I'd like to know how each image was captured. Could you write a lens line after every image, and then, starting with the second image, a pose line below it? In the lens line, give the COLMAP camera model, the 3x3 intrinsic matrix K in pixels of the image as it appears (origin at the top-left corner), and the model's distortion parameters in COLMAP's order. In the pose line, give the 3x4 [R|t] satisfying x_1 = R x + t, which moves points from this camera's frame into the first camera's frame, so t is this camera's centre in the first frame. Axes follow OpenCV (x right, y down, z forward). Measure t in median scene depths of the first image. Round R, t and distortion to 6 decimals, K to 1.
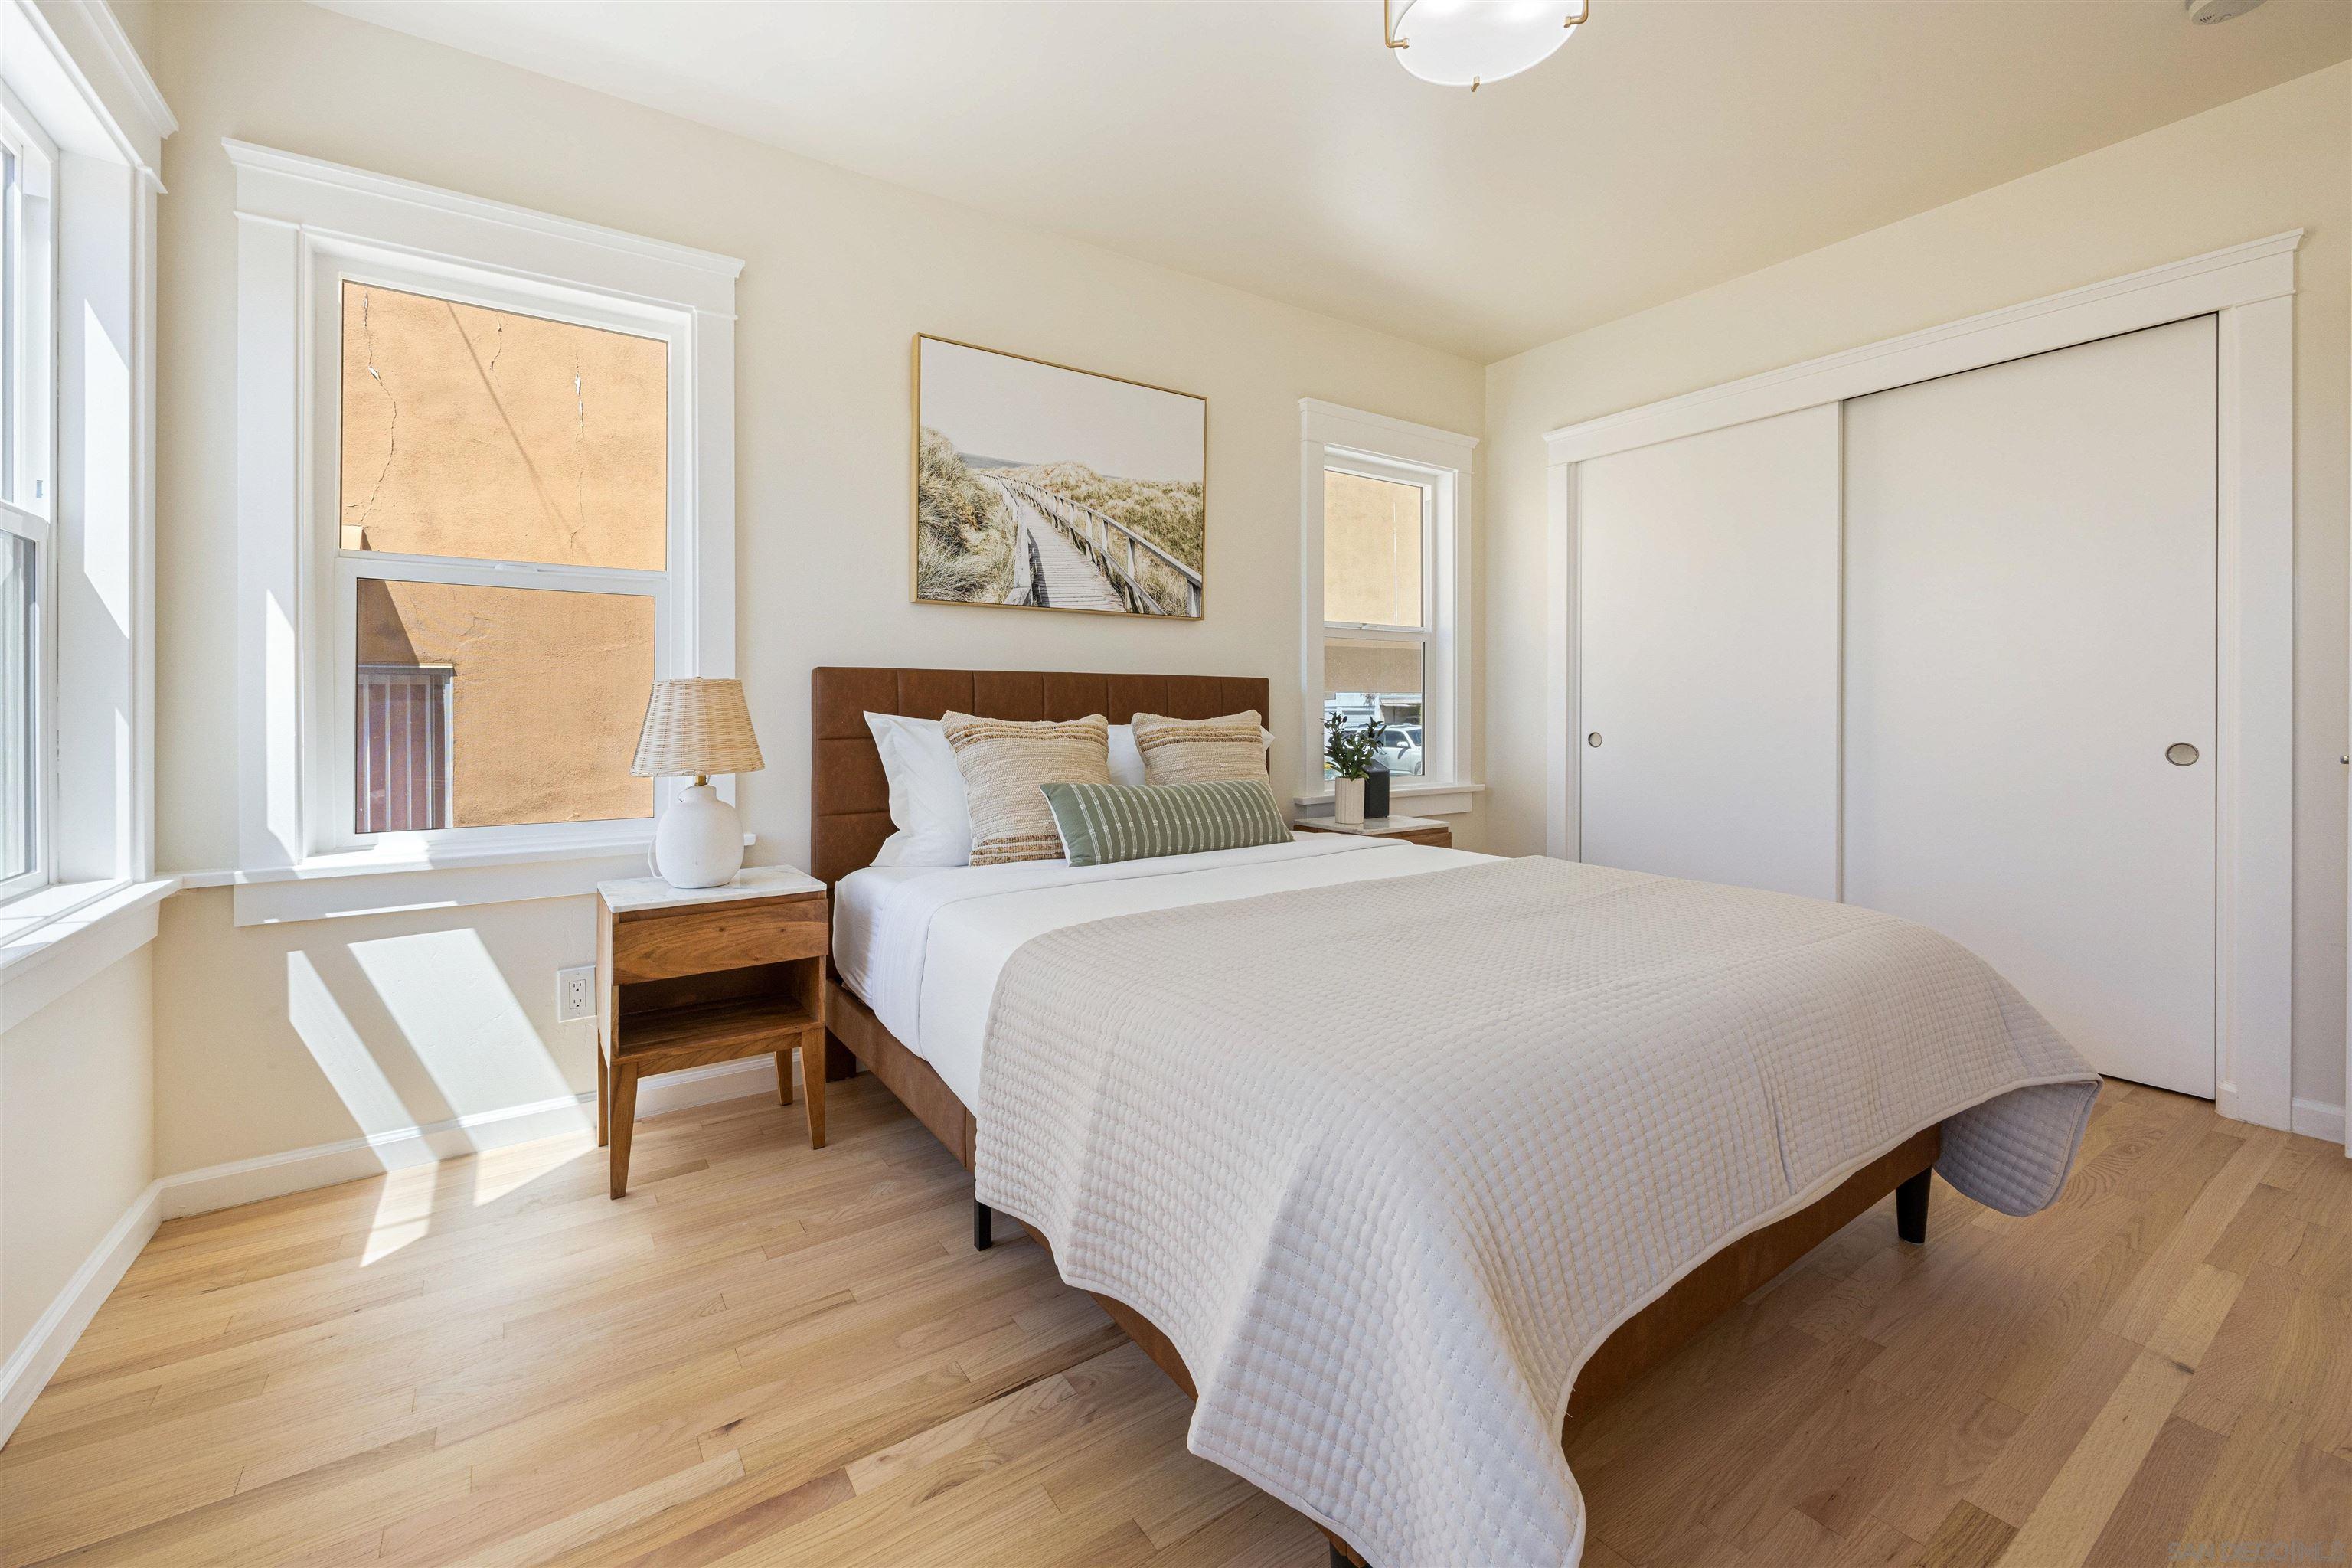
lens RADIAL K [[975.2, 0, 1225.3], [0, 975.2, 710.4], [0, 0, 1]] dist [-0.004241, 0.000680]
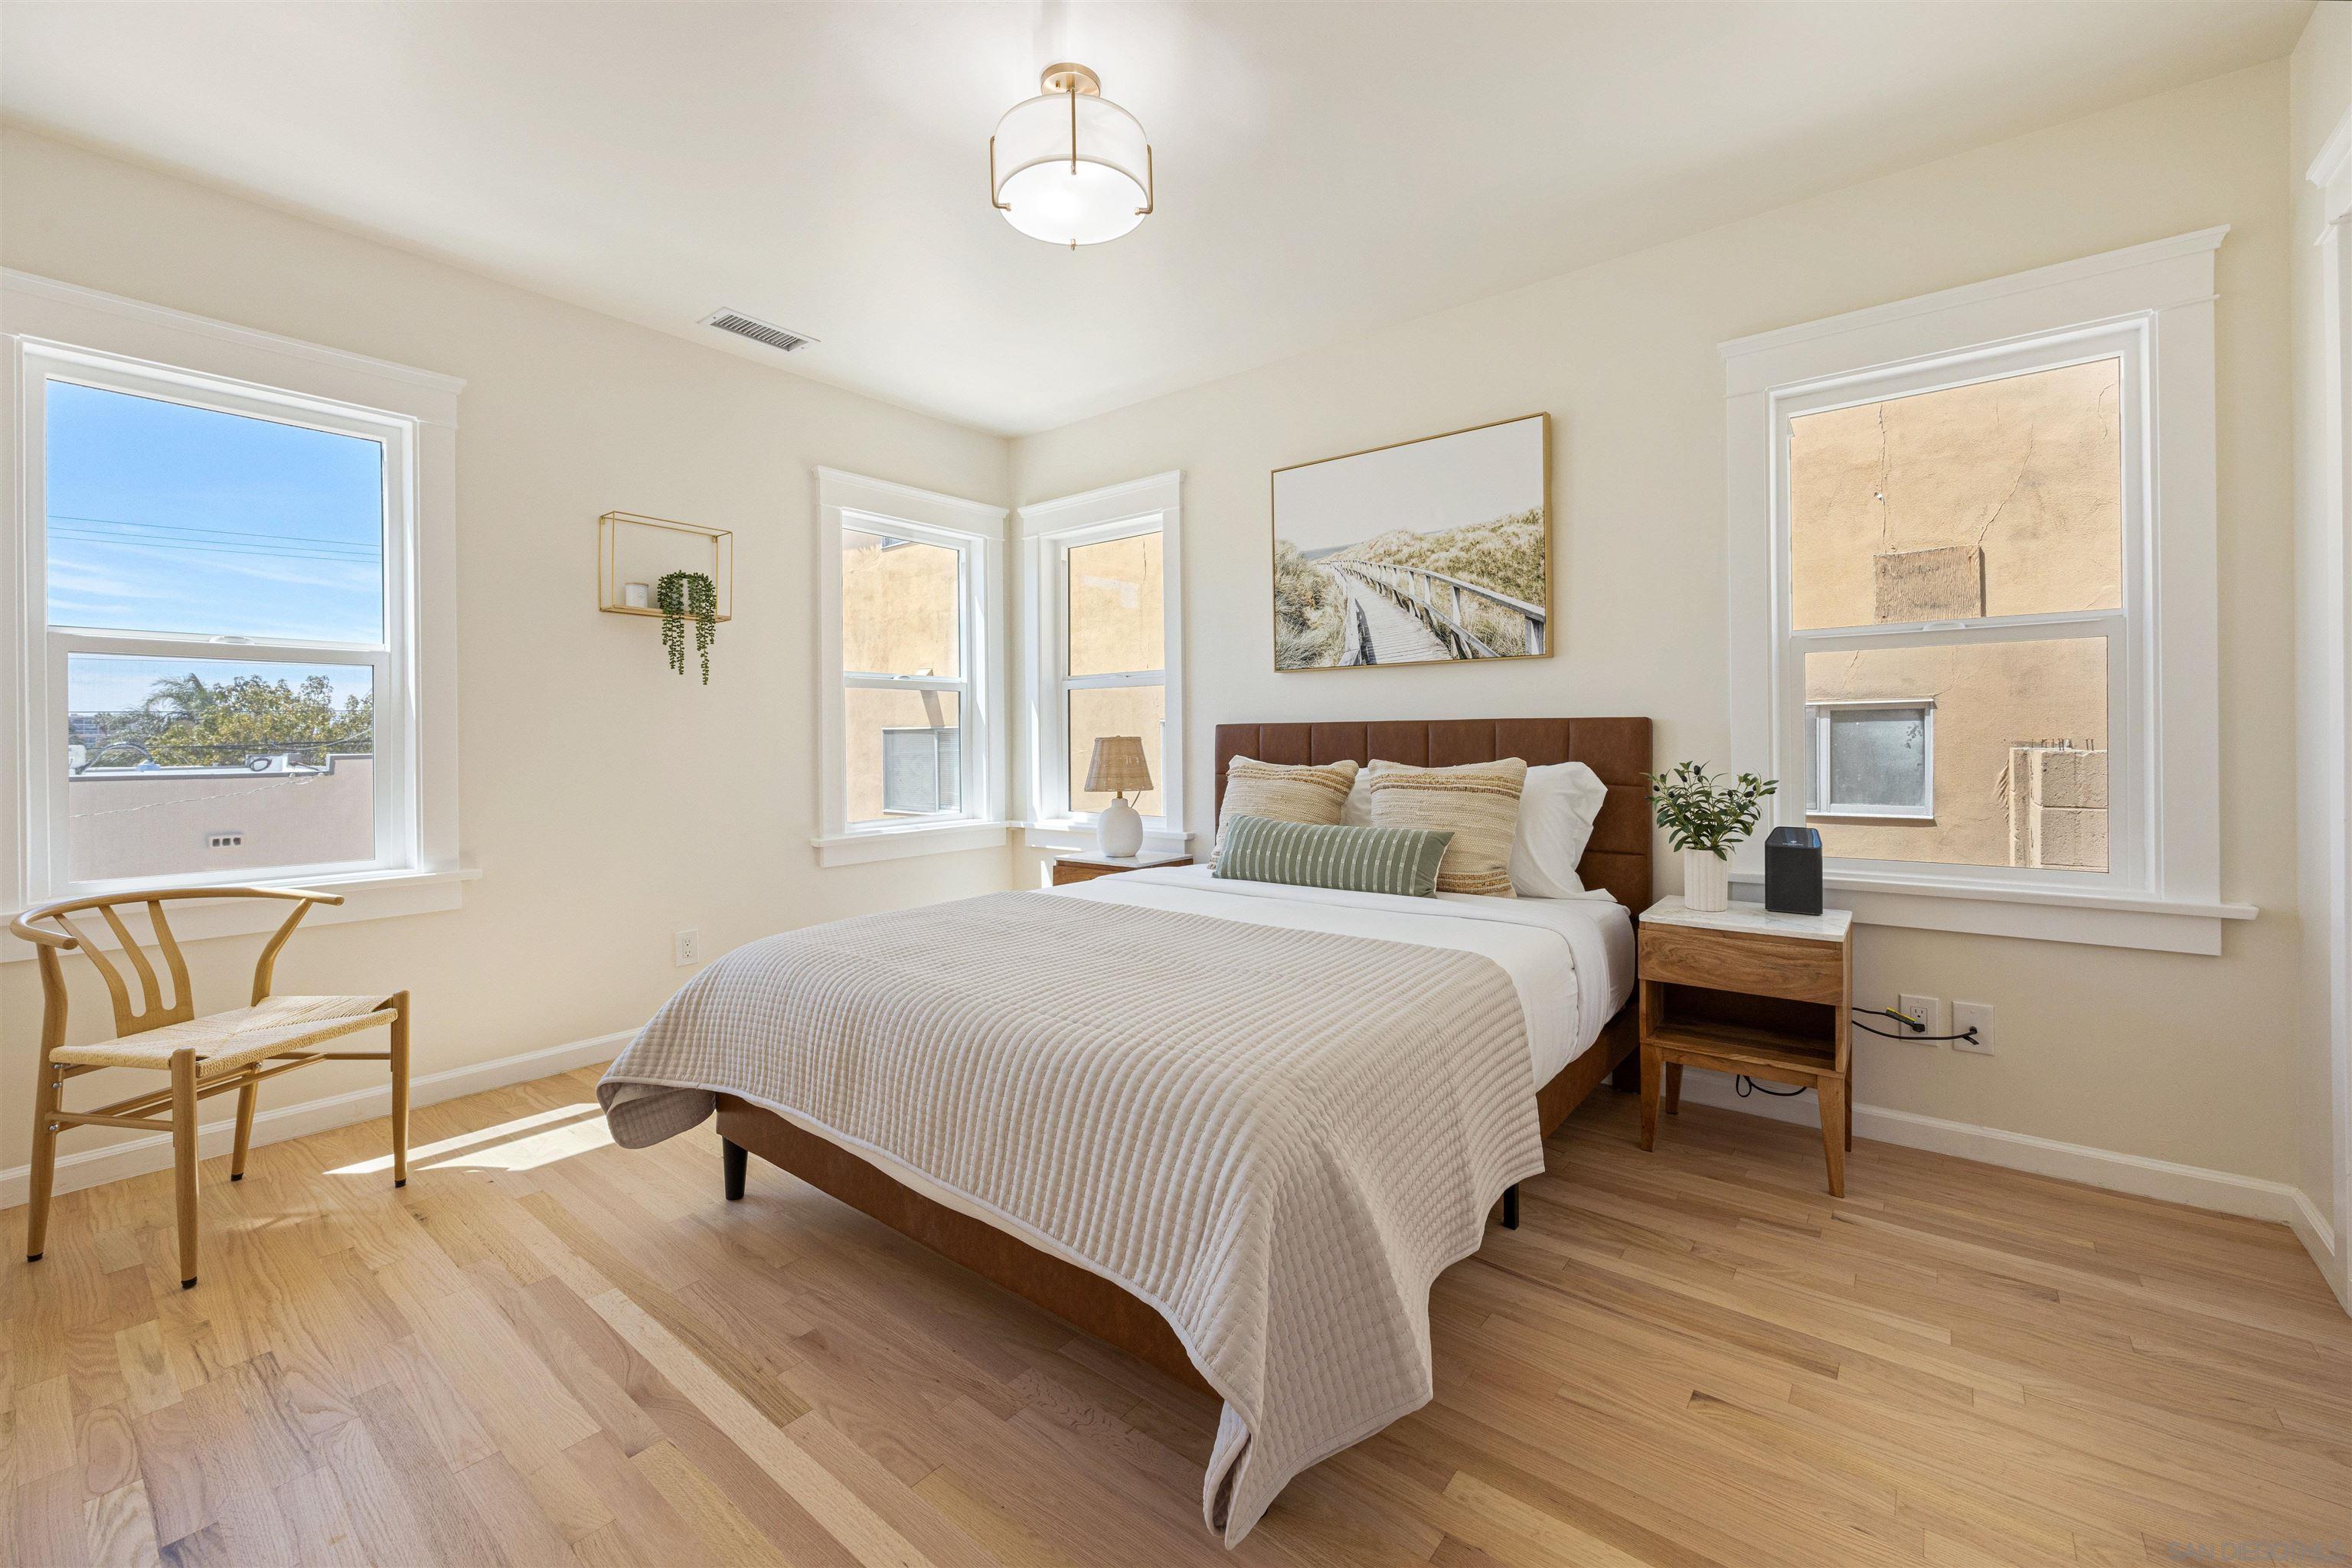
lens RADIAL K [[975.2, 0, 1137.0], [0, 975.2, 735.6], [0, 0, 1]] dist [-0.004241, 0.000680]
pose [[0.242756, -0.003146, -0.970082, 0.844979], [0.008335, 0.999965, -0.001157, -0.023192], [0.970052, -0.007805, 0.242773, 0.448289]]
